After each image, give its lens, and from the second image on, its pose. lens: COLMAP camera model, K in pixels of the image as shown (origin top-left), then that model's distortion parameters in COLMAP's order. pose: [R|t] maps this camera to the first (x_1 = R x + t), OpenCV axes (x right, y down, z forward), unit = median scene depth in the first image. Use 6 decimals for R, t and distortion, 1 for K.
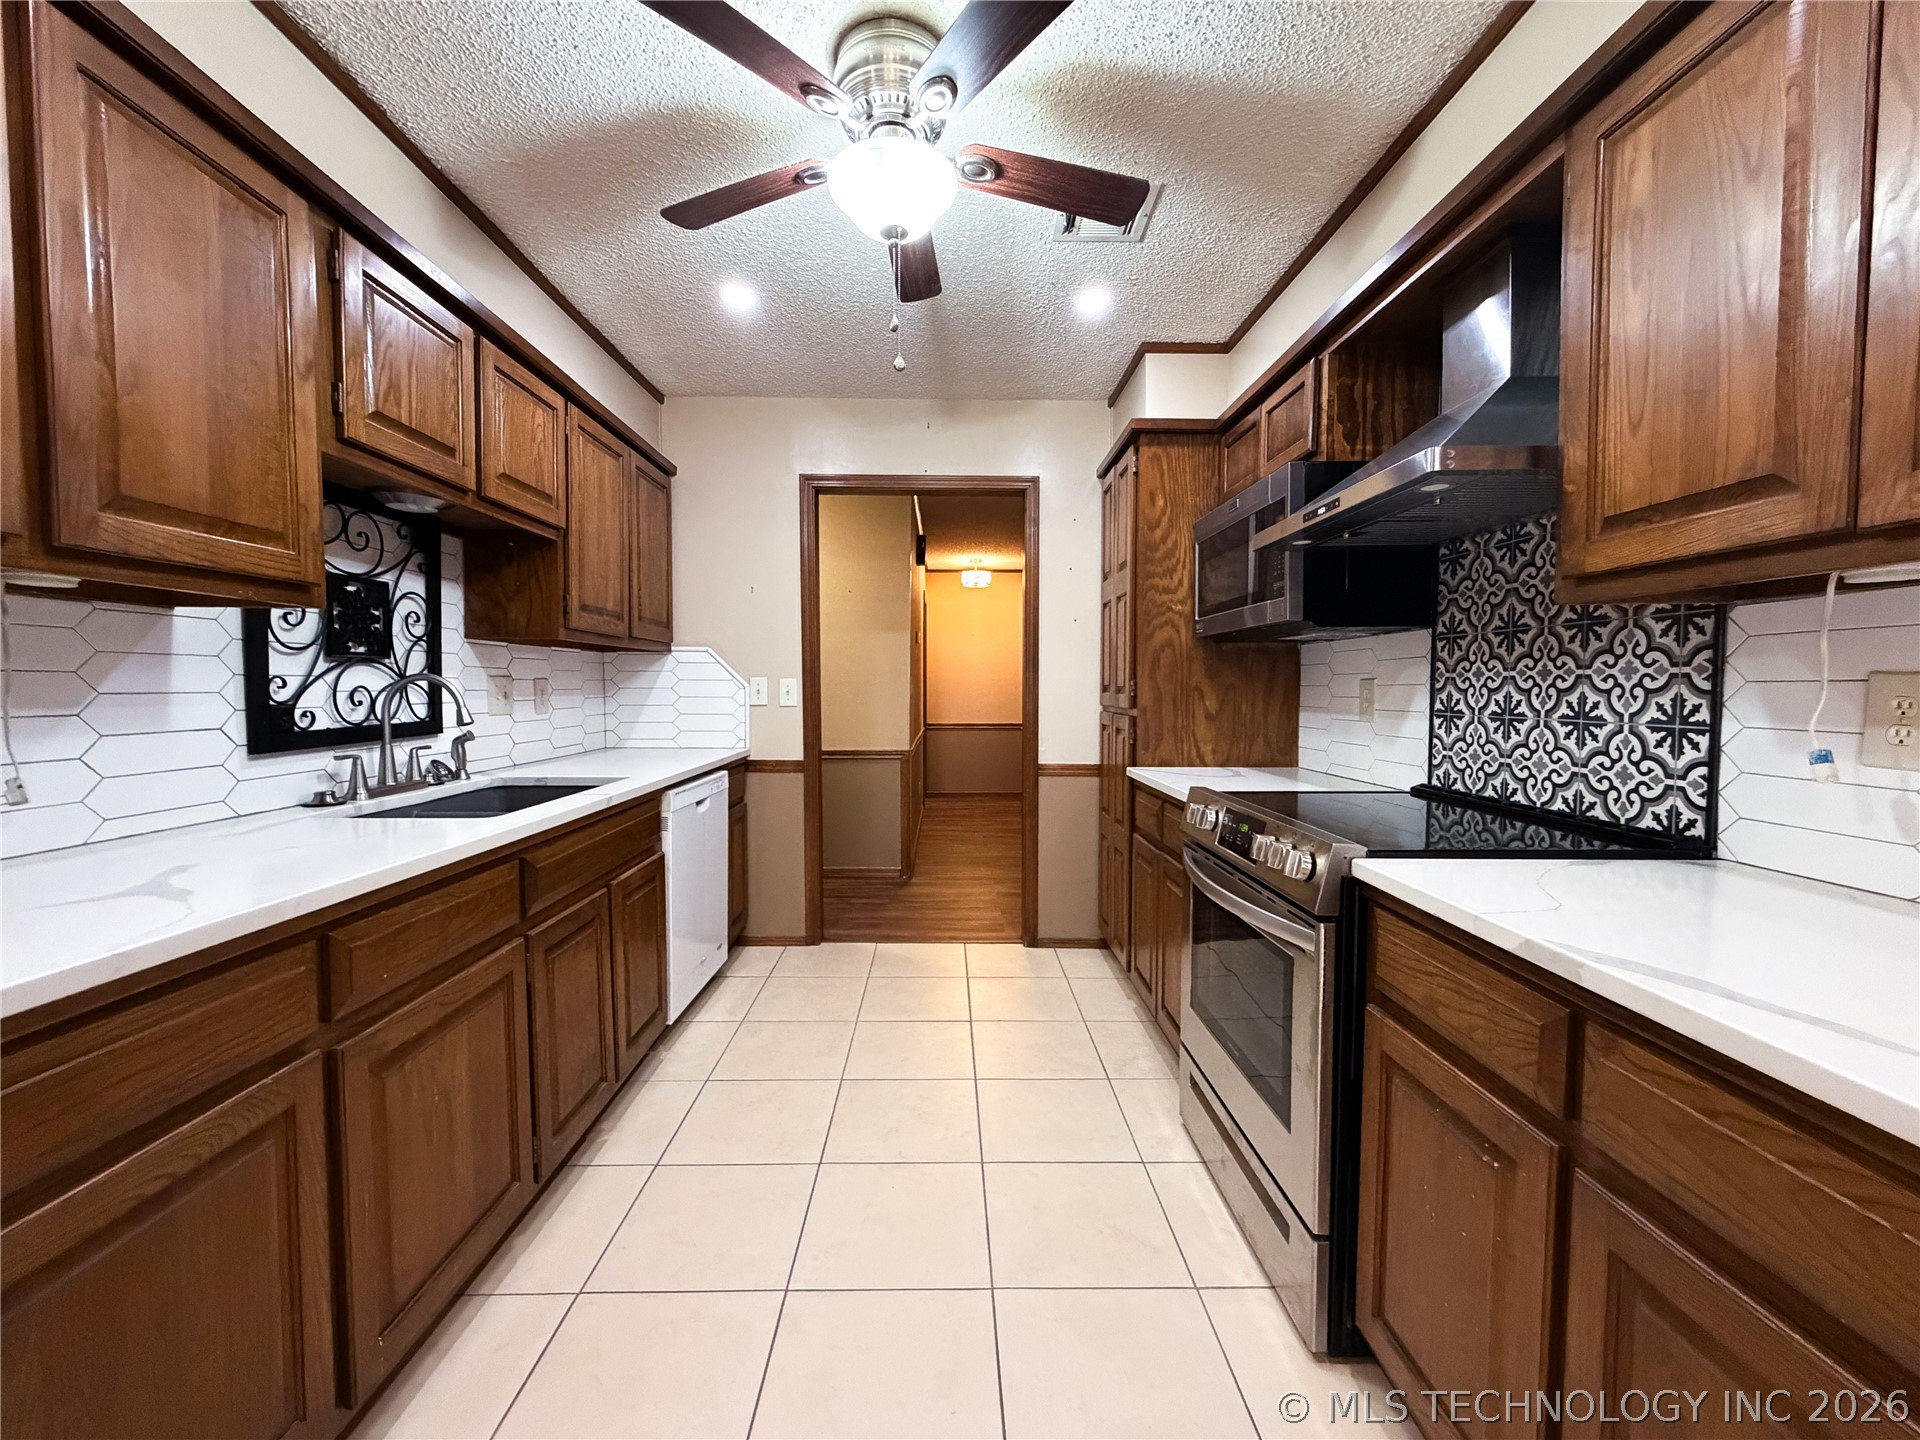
lens RADIAL K [[769.9, 0, 960.0], [0, 769.9, 720.0], [0, 0, 1]] dist [-0.001380, 0.000008]
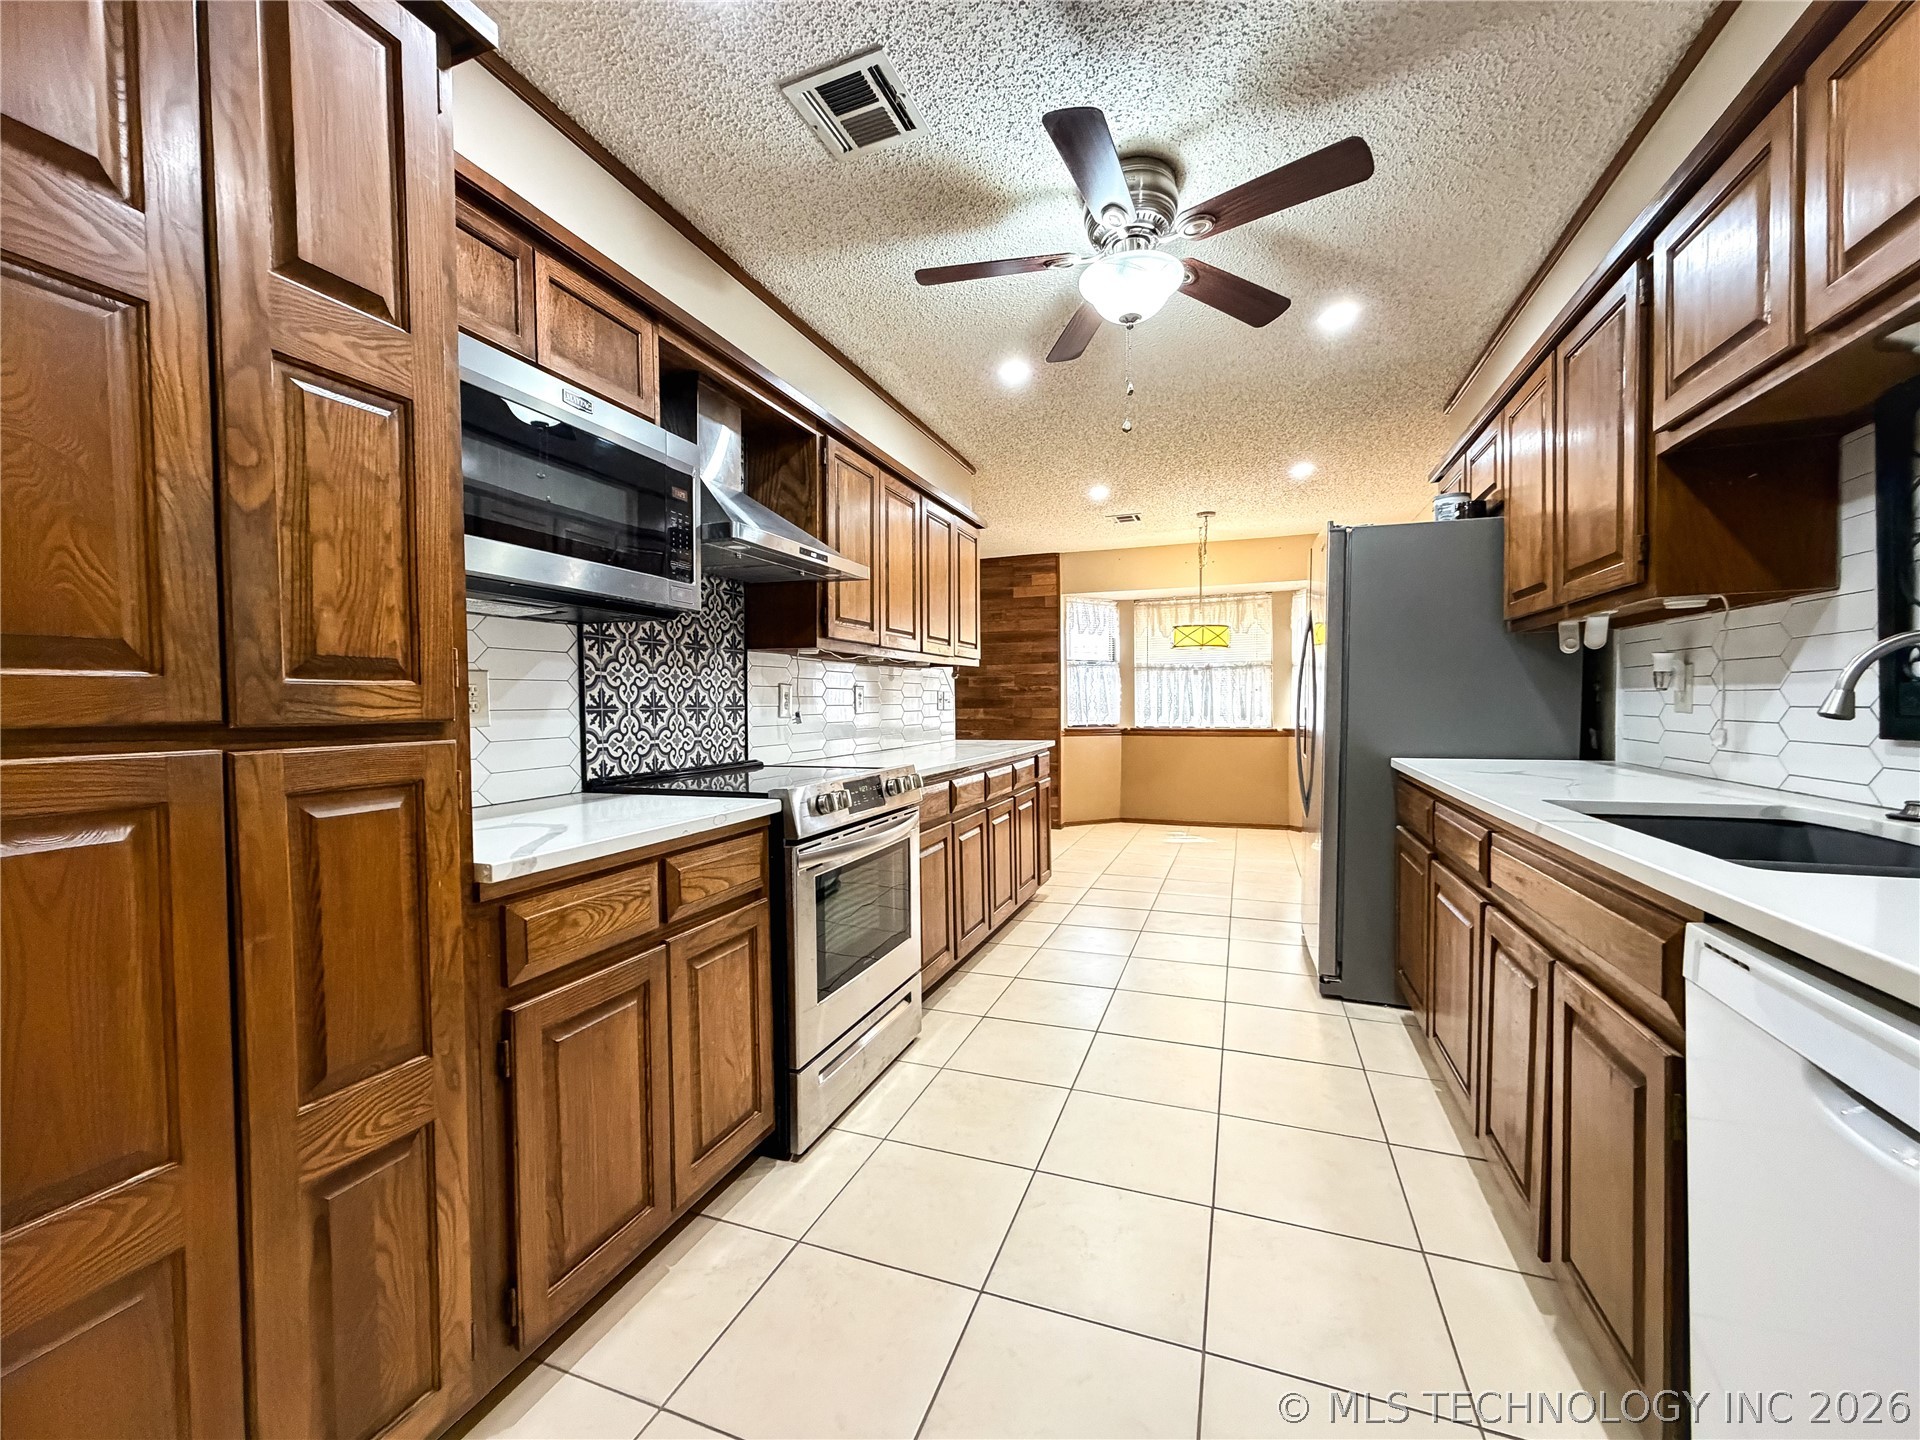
lens RADIAL K [[769.9, 0, 960.0], [0, 769.9, 720.0], [0, 0, 1]] dist [-0.001380, 0.000008]
pose [[-0.929759, -0.042110, 0.365752, -0.263771], [-0.015425, 0.997021, 0.075578, -0.095661], [-0.367845, 0.064628, -0.927639, 2.113897]]
